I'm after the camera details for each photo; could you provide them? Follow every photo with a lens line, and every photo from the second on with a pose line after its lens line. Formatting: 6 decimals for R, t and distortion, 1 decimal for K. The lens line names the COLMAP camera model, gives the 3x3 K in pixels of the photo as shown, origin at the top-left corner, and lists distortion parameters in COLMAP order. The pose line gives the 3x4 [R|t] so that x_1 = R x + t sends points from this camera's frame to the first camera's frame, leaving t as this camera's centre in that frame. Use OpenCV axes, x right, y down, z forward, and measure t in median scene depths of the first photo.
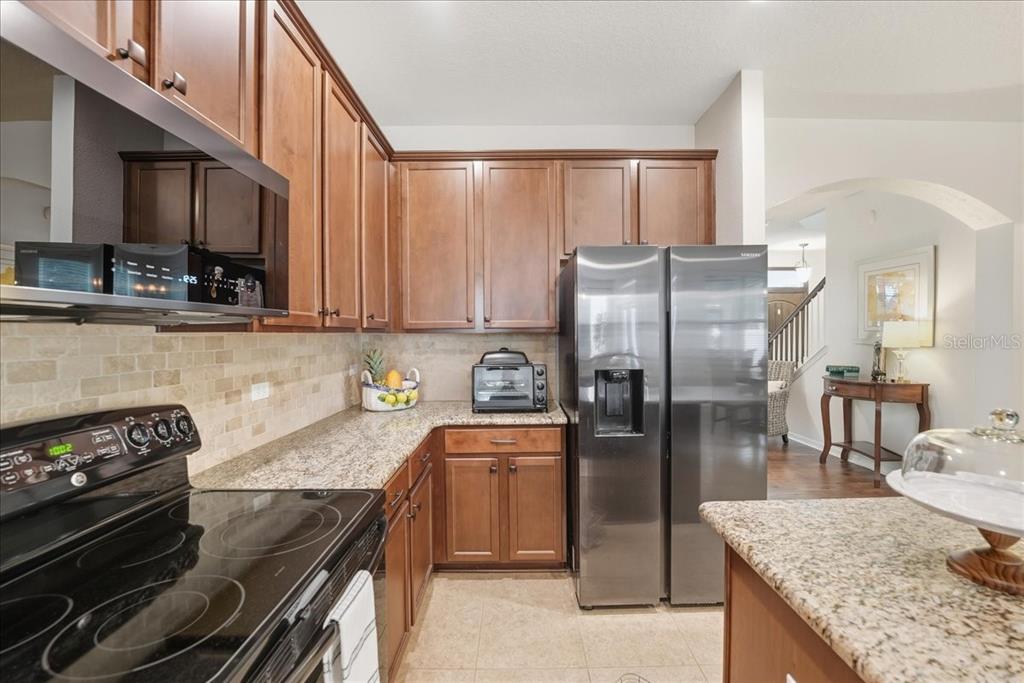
lens RADIAL K [[423.9, 0, 512.0], [0, 423.9, 341.5], [0, 0, 1]] dist [-0.012112, 0.000299]
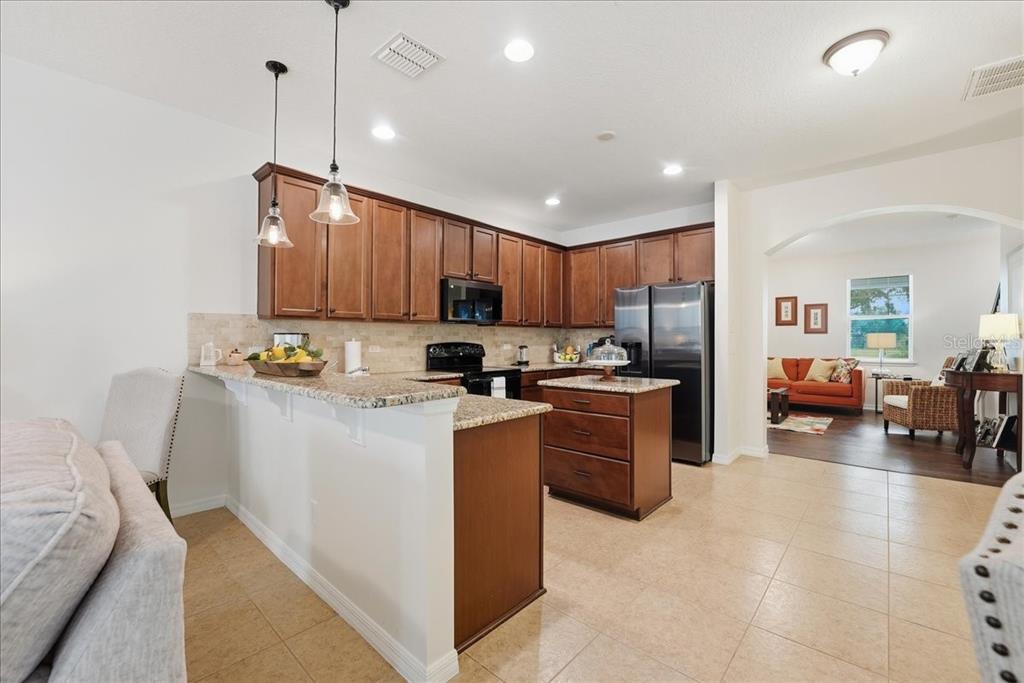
lens RADIAL K [[423.9, 0, 512.0], [0, 423.9, 341.5], [0, 0, 1]] dist [-0.012112, 0.000299]
pose [[0.743745, 0.007382, -0.668423, 1.341070], [-0.016337, 0.999841, -0.007136, 0.092568], [0.668264, 0.016227, 0.743747, -1.137521]]
